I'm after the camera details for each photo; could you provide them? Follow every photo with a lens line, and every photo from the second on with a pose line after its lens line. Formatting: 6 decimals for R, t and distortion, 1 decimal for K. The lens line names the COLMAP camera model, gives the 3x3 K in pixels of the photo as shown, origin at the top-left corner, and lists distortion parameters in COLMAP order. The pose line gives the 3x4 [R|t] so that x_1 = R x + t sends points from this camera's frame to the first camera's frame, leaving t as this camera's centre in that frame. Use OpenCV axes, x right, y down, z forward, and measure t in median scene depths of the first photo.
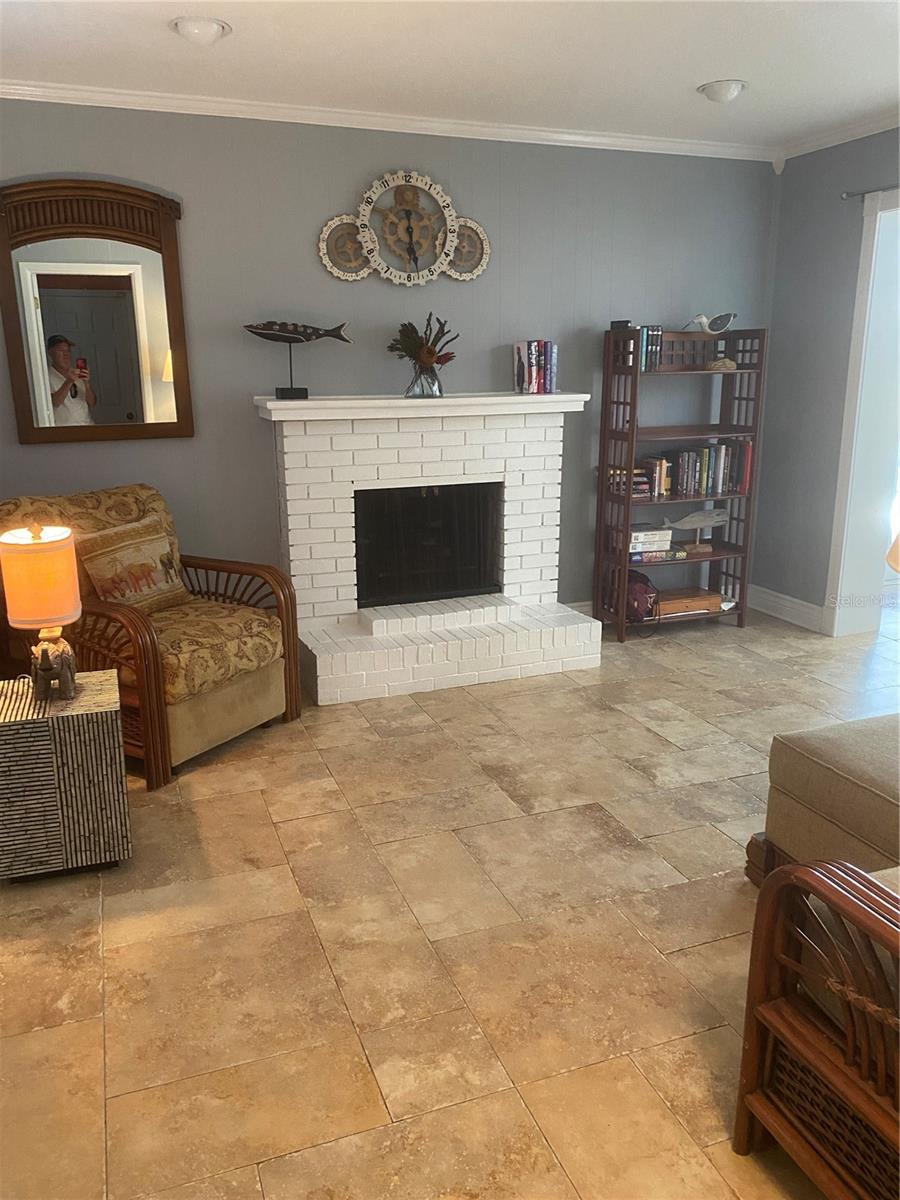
lens RADIAL K [[920.8, 0, 447.9], [0, 920.8, 595.0], [0, 0, 1]] dist [0.049349, -0.068542]
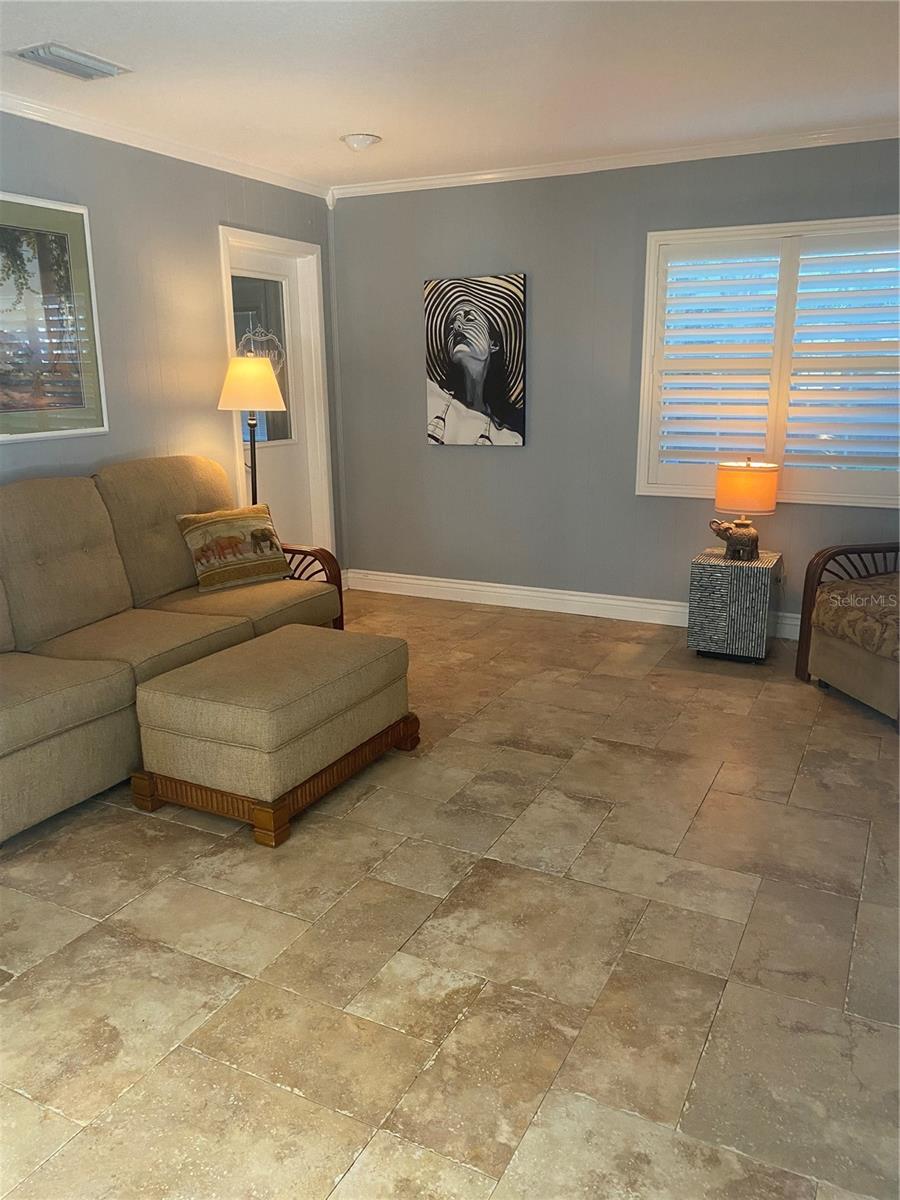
lens RADIAL K [[920.8, 0, 447.9], [0, 920.8, 595.0], [0, 0, 1]] dist [0.049349, -0.068542]
pose [[-0.740286, 0.179821, -0.647797, 0.948975], [-0.140261, 0.901050, 0.410409, -0.396623], [0.657498, 0.394681, -0.641813, 1.510482]]
